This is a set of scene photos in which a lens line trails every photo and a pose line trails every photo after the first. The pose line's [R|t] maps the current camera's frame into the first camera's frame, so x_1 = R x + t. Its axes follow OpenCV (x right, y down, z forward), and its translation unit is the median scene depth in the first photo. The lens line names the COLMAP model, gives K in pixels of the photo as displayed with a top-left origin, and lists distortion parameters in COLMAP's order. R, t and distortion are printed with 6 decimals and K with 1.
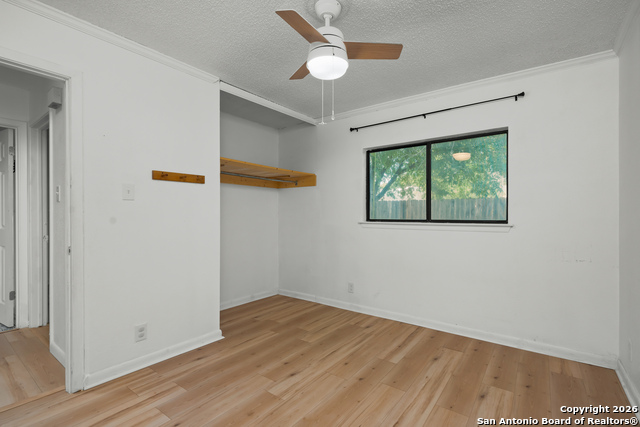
lens RADIAL K [[300.6, 0, 316.2], [0, 300.6, 216.5], [0, 0, 1]] dist [0.004020, 0.000274]
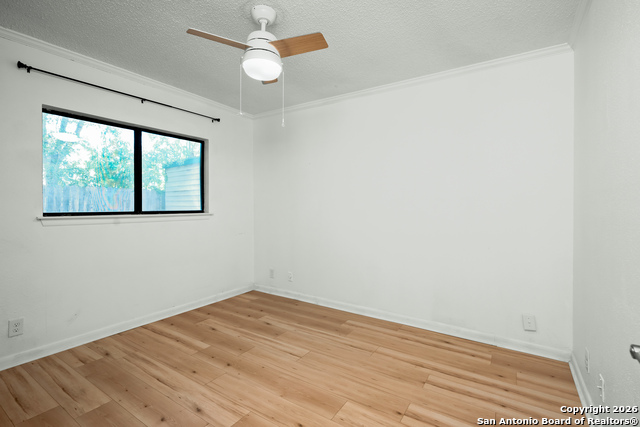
lens RADIAL K [[300.6, 0, 317.8], [0, 300.6, 207.8], [0, 0, 1]] dist [0.004020, 0.000274]
pose [[-0.058566, -0.008627, 0.998246, -0.698404], [0.002965, 0.999957, 0.008816, -0.007645], [-0.998279, 0.003476, -0.058538, 0.582215]]
